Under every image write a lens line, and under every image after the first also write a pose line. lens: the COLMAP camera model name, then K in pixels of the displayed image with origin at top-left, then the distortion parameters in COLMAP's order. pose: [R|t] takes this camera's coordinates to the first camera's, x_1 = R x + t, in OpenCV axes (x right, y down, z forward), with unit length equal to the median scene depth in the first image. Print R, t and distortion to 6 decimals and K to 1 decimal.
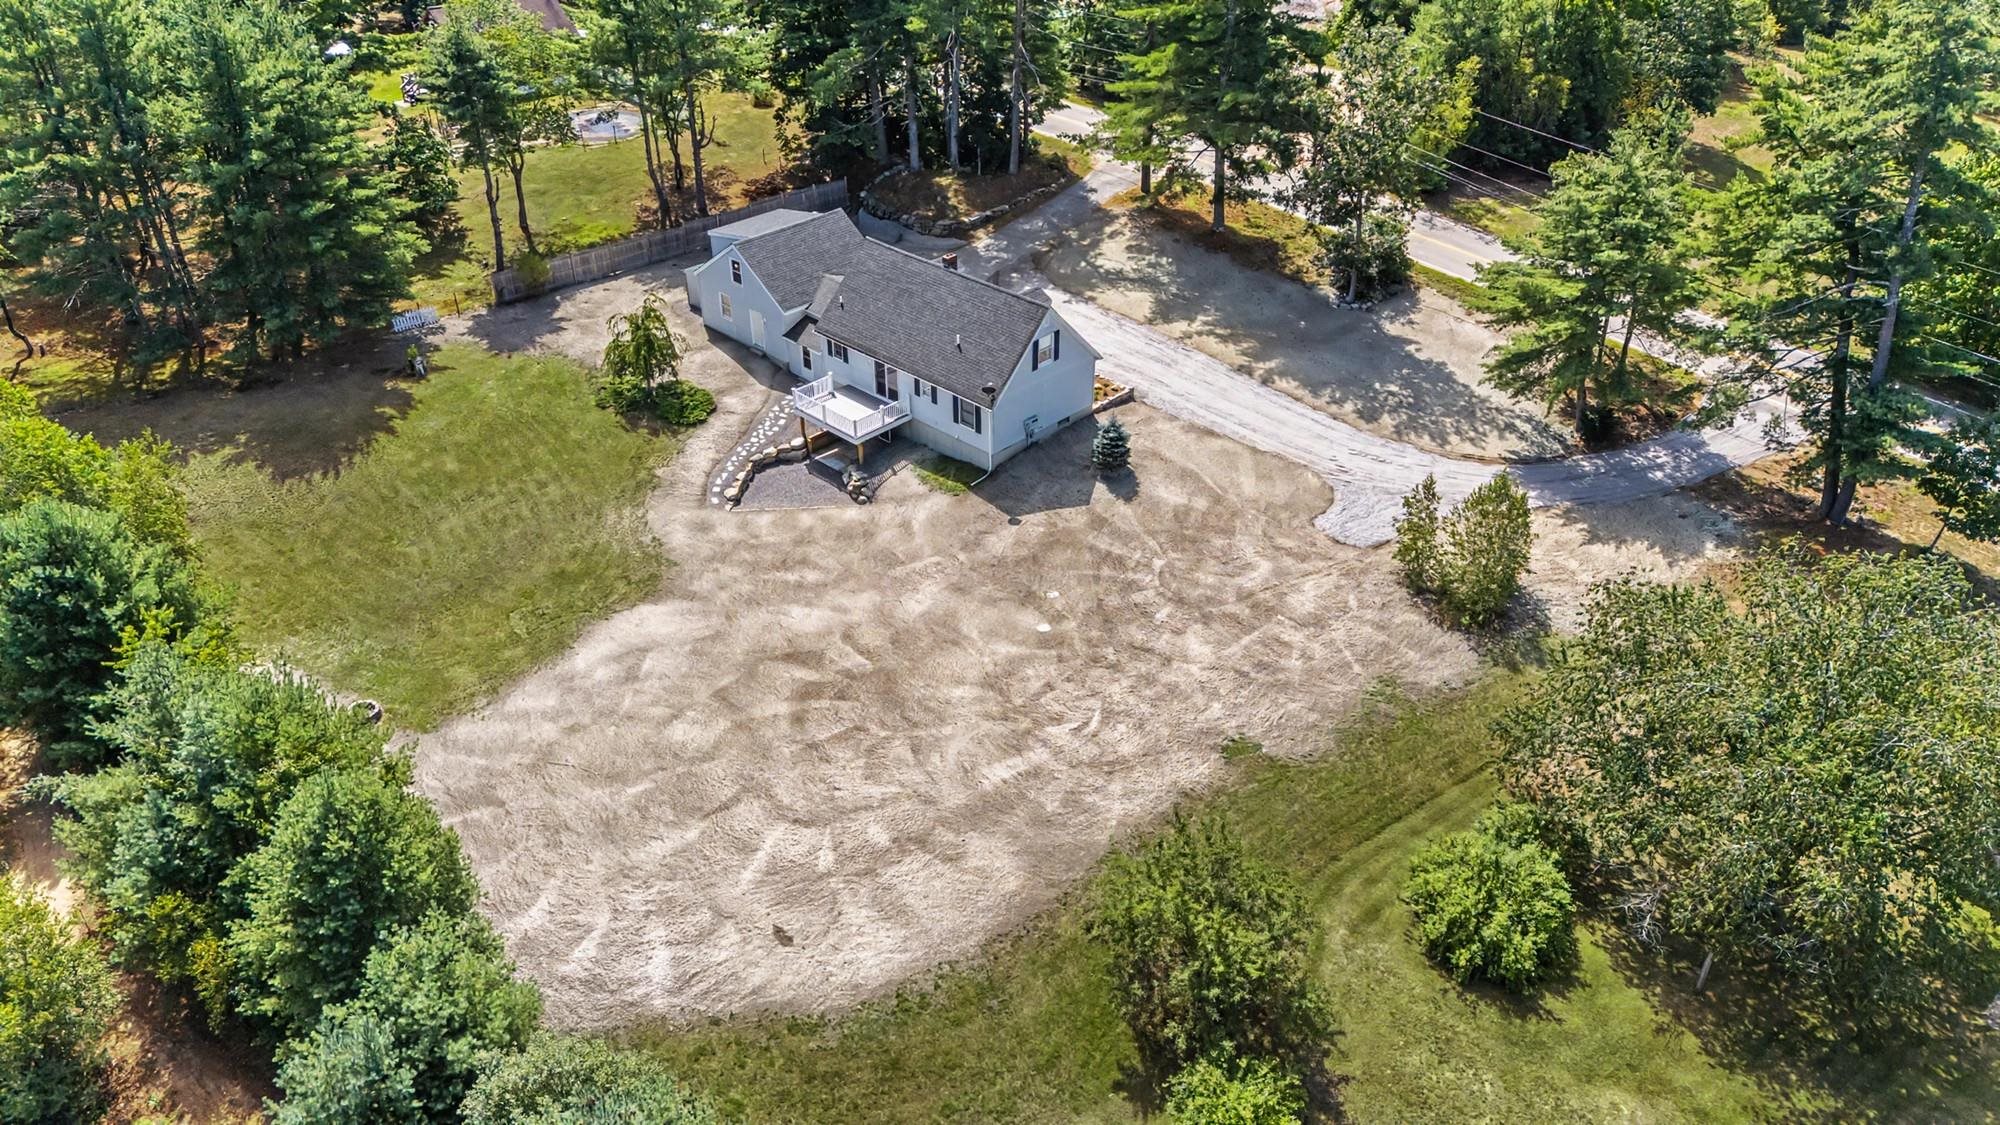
lens RADIAL K [[1468.7, 0, 1003.4], [0, 1468.7, 574.2], [0, 0, 1]] dist [0.055572, -0.017405]
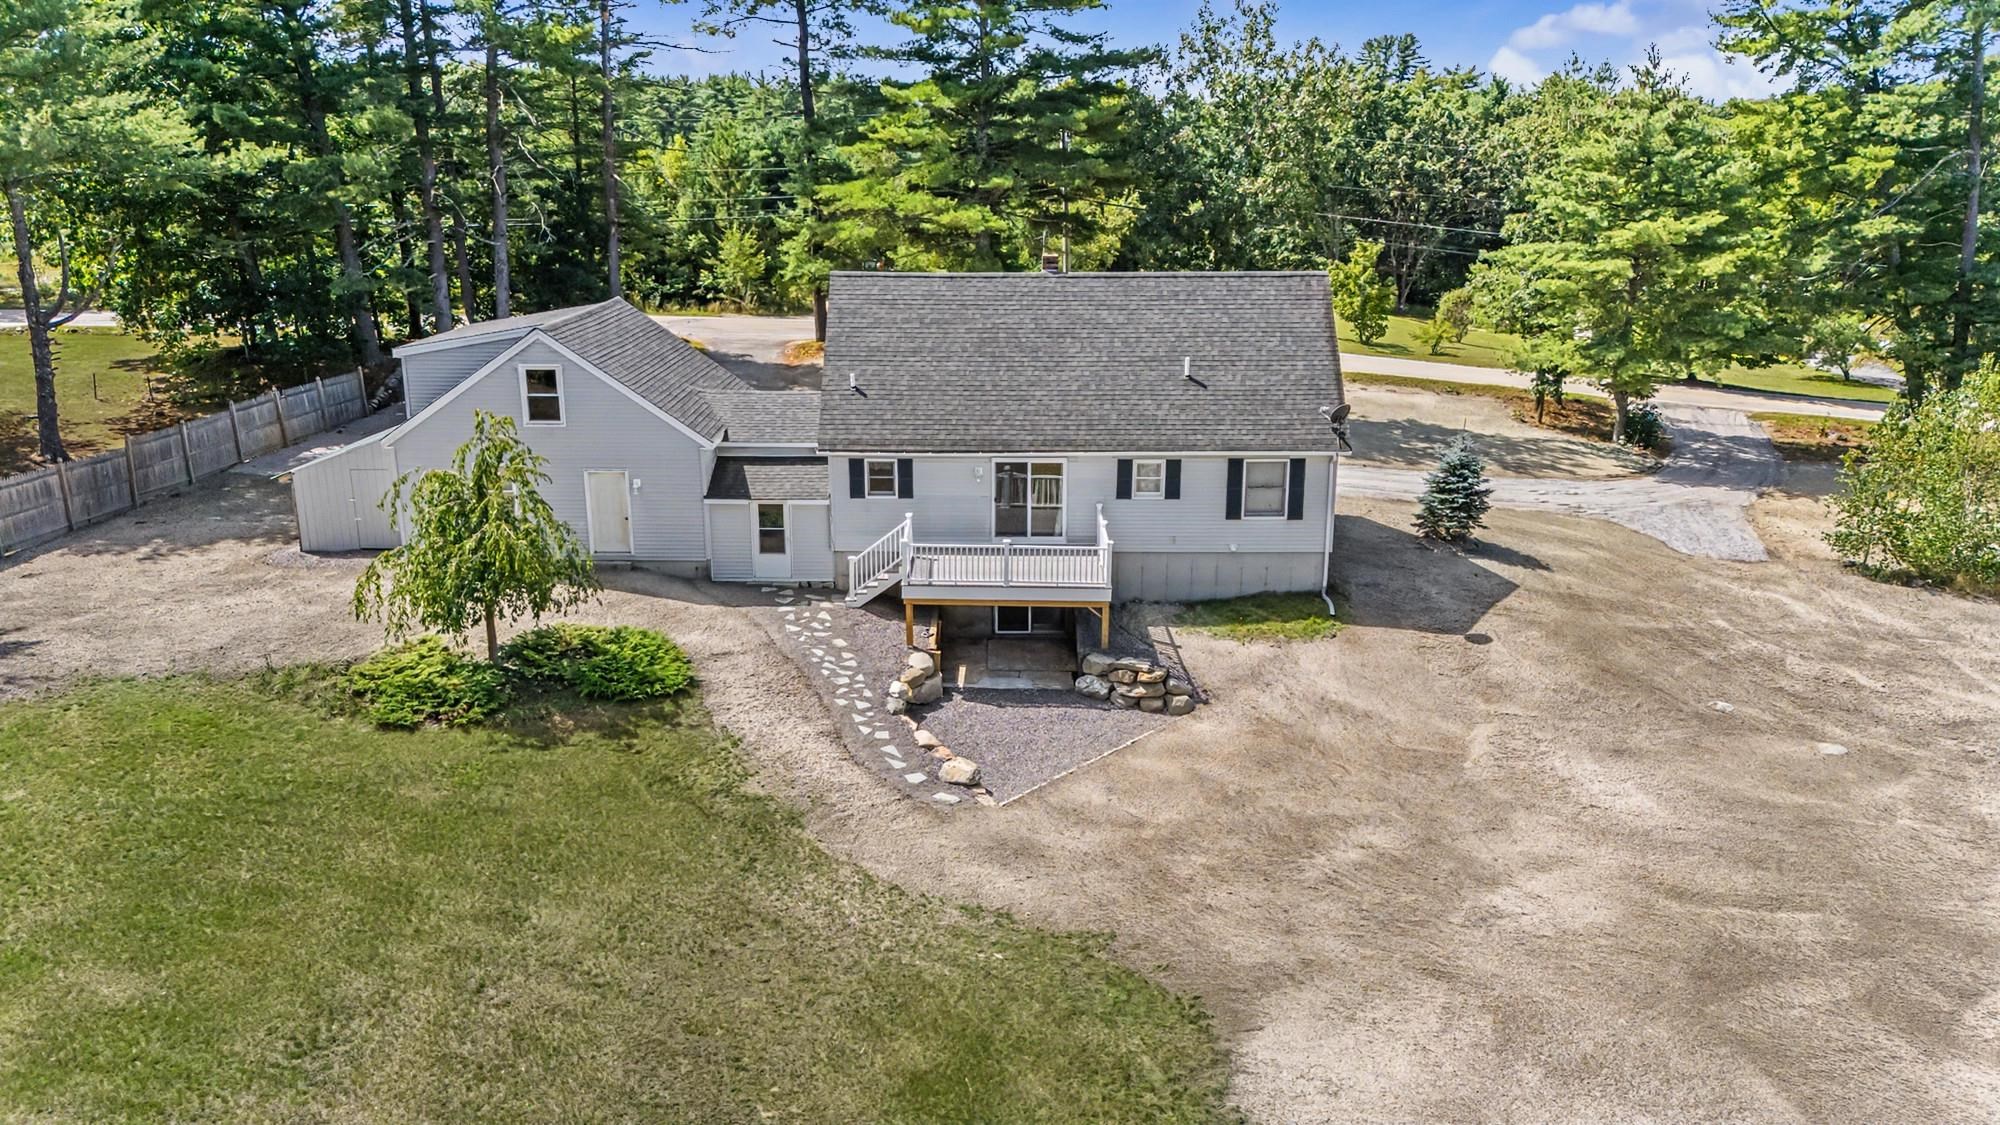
lens RADIAL K [[1468.7, 0, 993.4], [0, 1468.7, 561.0], [0, 0, 1]] dist [0.055572, -0.017405]
pose [[0.724636, -0.182987, 0.664394, -0.437976], [0.376995, 0.912307, -0.159911, -0.040697], [-0.576869, 0.366350, 0.730075, 0.692048]]
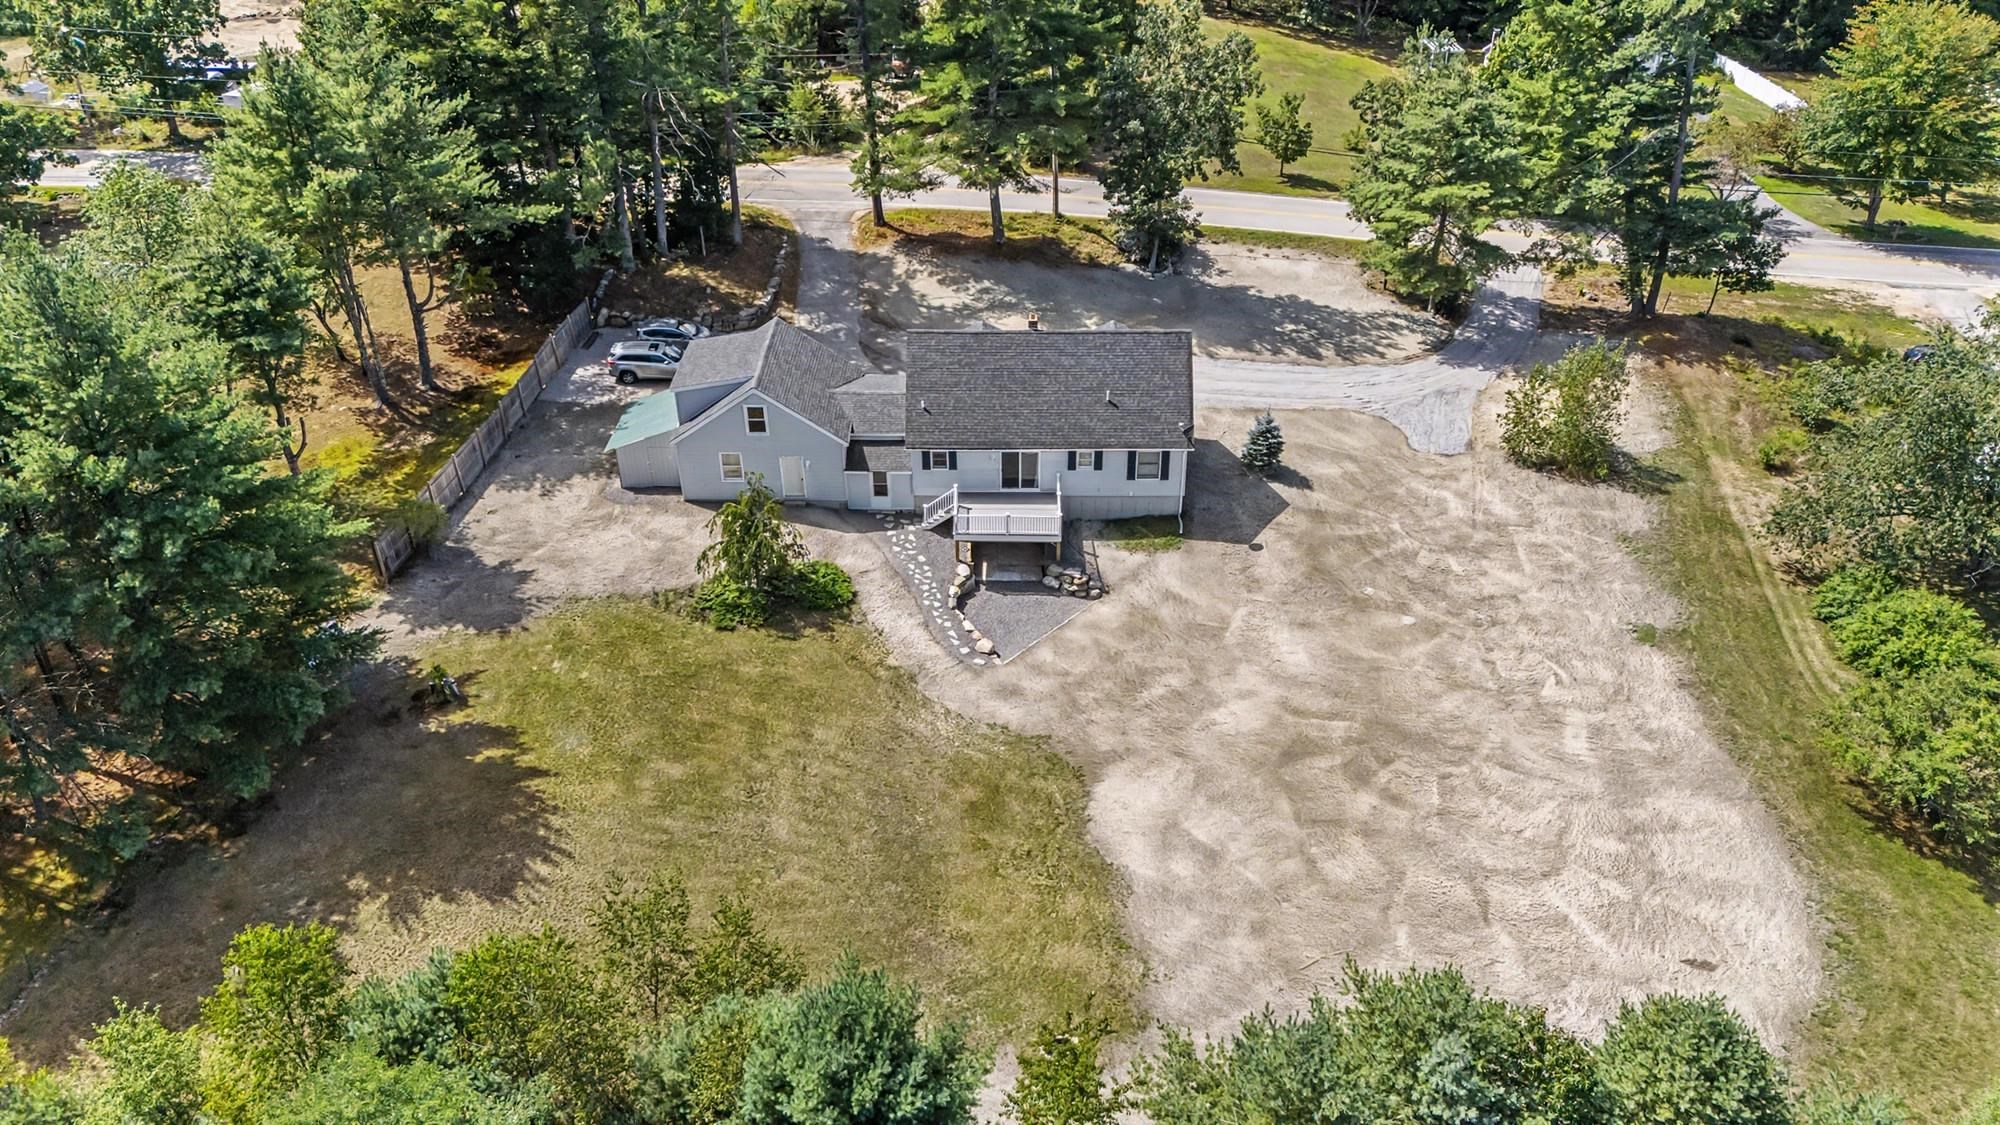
lens RADIAL K [[1468.7, 0, 990.8], [0, 1468.7, 558.7], [0, 0, 1]] dist [0.055572, -0.017405]
pose [[0.729515, -0.373318, 0.573097, -0.660737], [0.380184, 0.917864, 0.113952, -0.200384], [-0.568566, 0.134753, 0.811526, 0.302962]]
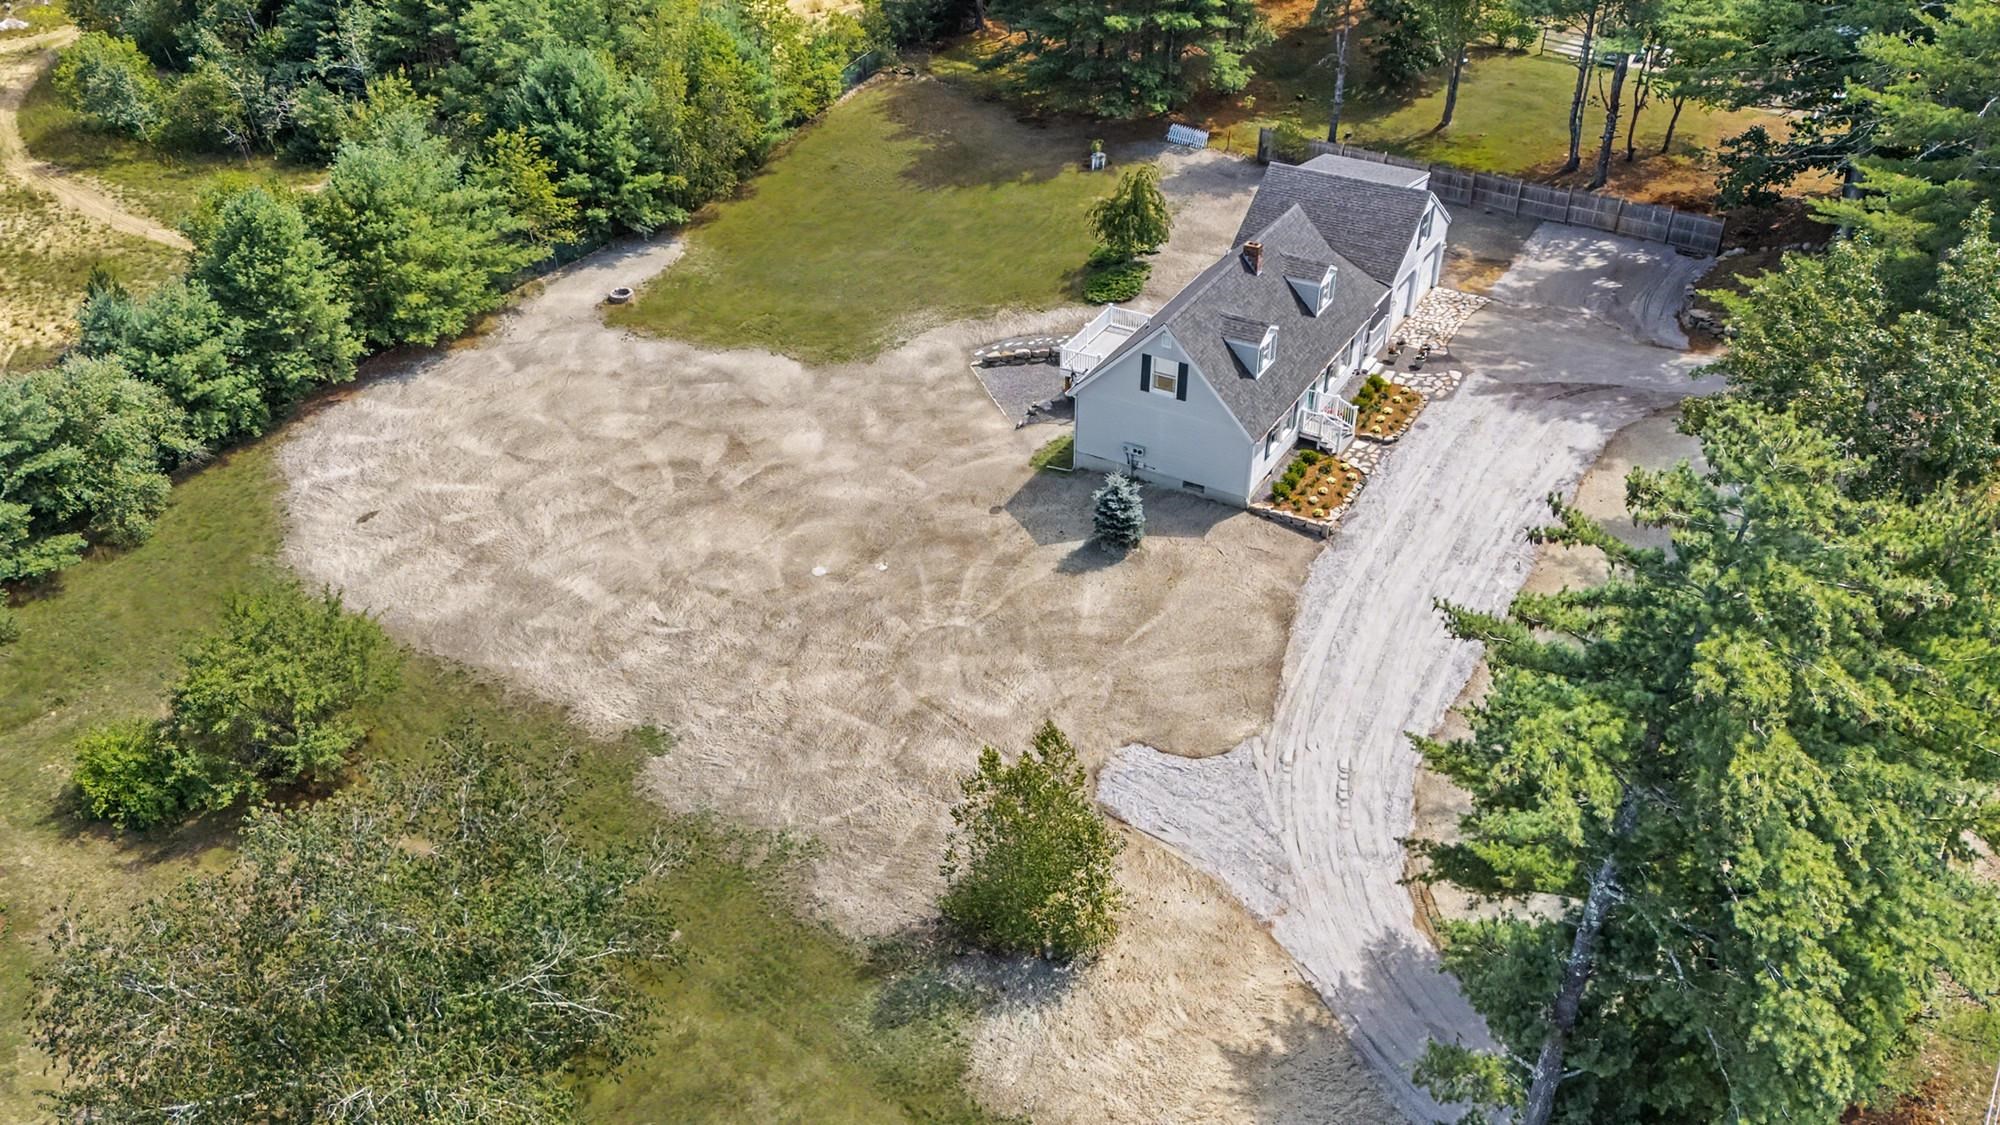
lens RADIAL K [[1705.2, 0, 1008.0], [0, 1705.2, 572.6], [0, 0, 1]] dist [0.076682, -0.001968]
pose [[0.250527, 0.545808, -0.799581, 0.791740], [-0.534551, 0.766590, 0.355801, -0.351301], [0.807150, 0.338280, 0.483813, 0.526208]]
